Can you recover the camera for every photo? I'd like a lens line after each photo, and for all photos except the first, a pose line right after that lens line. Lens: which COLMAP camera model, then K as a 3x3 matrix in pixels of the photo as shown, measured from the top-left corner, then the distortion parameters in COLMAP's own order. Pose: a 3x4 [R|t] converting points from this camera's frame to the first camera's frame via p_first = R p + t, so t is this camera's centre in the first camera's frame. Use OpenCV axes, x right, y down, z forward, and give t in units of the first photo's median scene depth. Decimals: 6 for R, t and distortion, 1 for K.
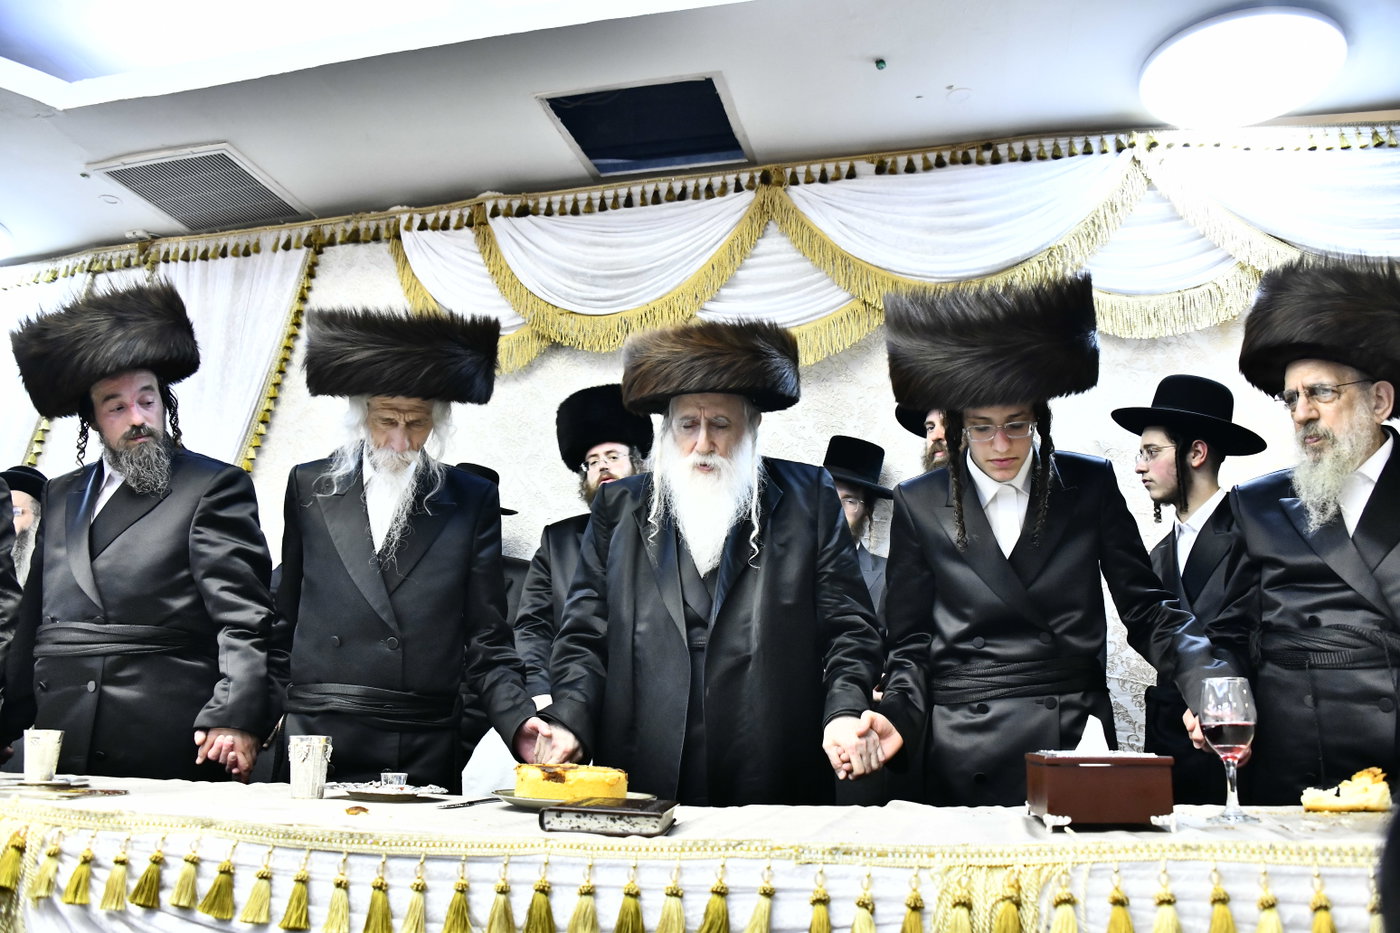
lens RADIAL K [[1113.2, 0, 699.1], [0, 1113.2, 469.3], [0, 0, 1]] dist [-0.142814, 0.063049]
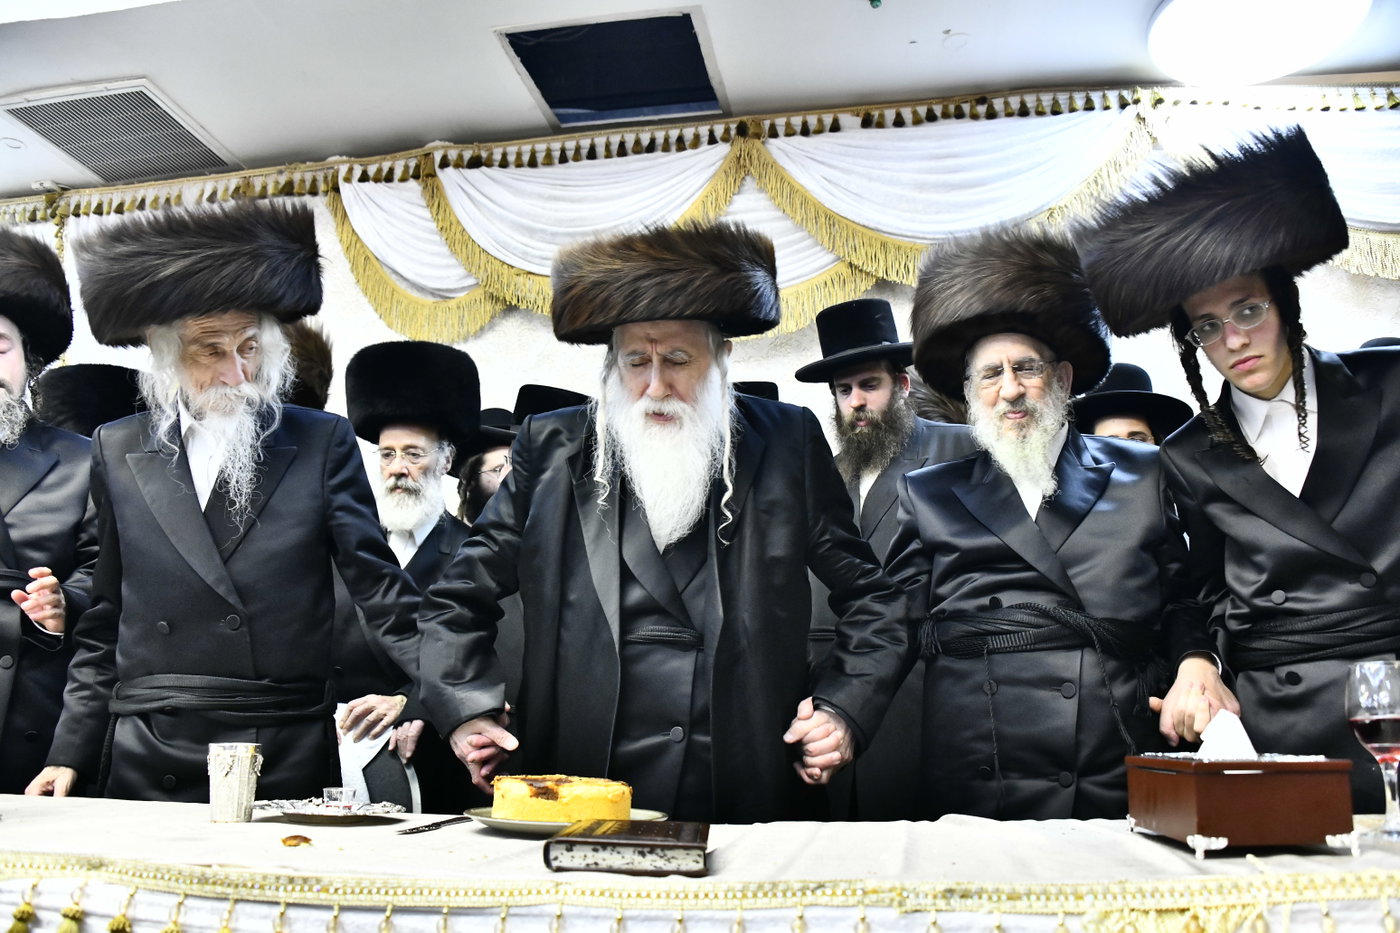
lens RADIAL K [[1113.2, 0, 691.7], [0, 1113.2, 470.2], [0, 0, 1]] dist [-0.142814, 0.063049]
pose [[0.998429, 0.005237, 0.055780, -0.084718], [-0.005284, 0.999986, 0.000695, 0.051808], [-0.055775, -0.000989, 0.998443, 0.235629]]
